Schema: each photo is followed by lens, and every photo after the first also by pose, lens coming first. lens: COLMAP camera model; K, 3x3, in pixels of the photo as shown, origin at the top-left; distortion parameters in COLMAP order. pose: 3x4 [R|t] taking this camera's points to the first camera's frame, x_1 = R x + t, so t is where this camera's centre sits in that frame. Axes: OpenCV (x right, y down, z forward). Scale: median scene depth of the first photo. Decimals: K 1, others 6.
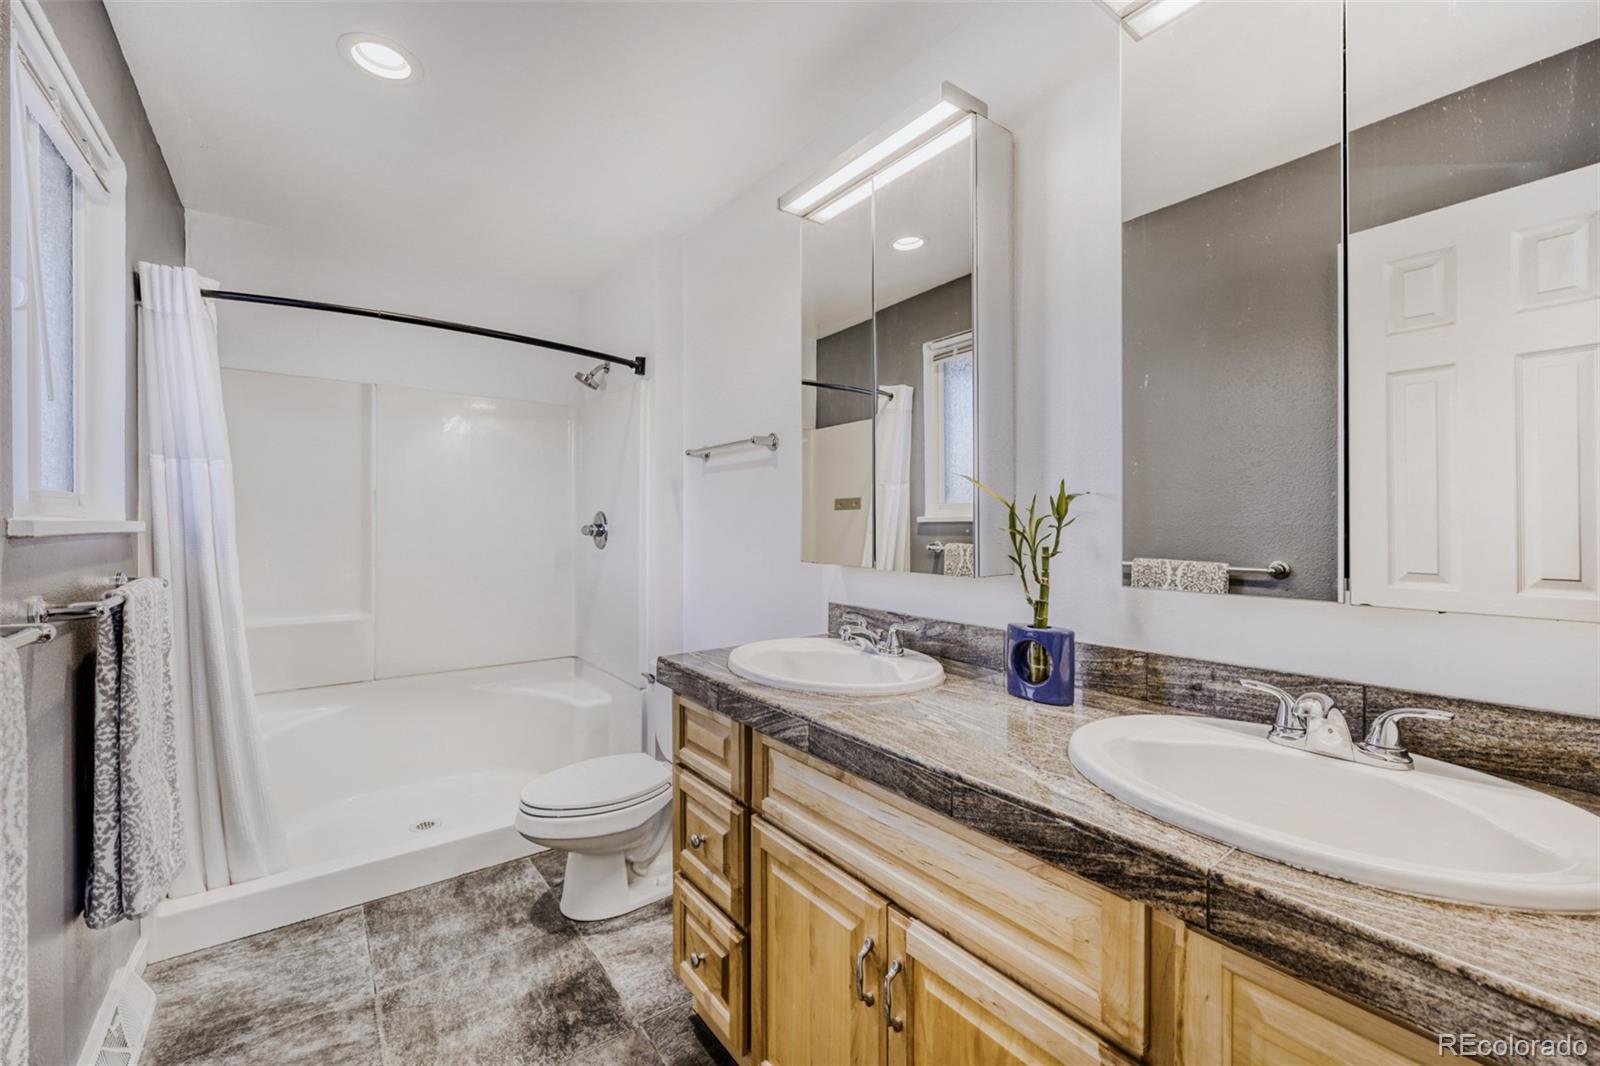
lens RADIAL K [[645.0, 0, 795.3], [0, 645.0, 528.2], [0, 0, 1]] dist [-0.001393, 0.000613]
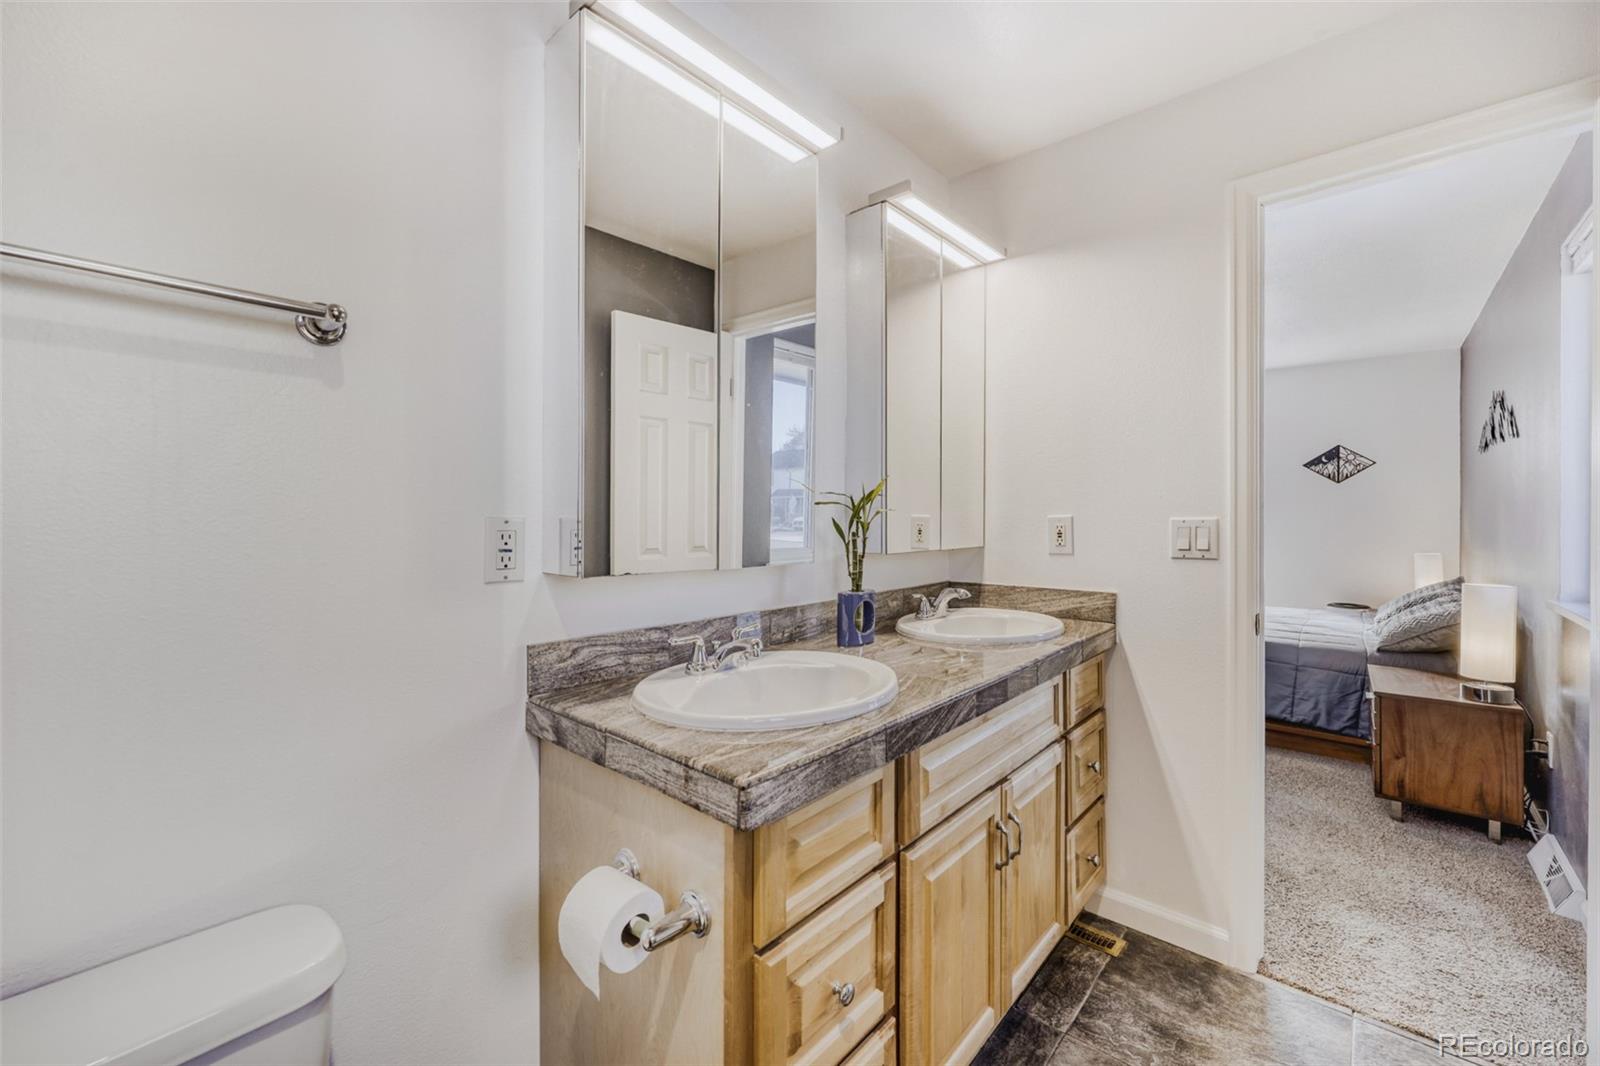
lens RADIAL K [[645.0, 0, 794.0], [0, 645.0, 520.3], [0, 0, 1]] dist [-0.001393, 0.000613]
pose [[-0.199656, -0.005118, 0.979853, -0.884579], [0.007347, 0.999950, 0.006720, -0.006541], [-0.979838, 0.008540, -0.199609, 1.326665]]
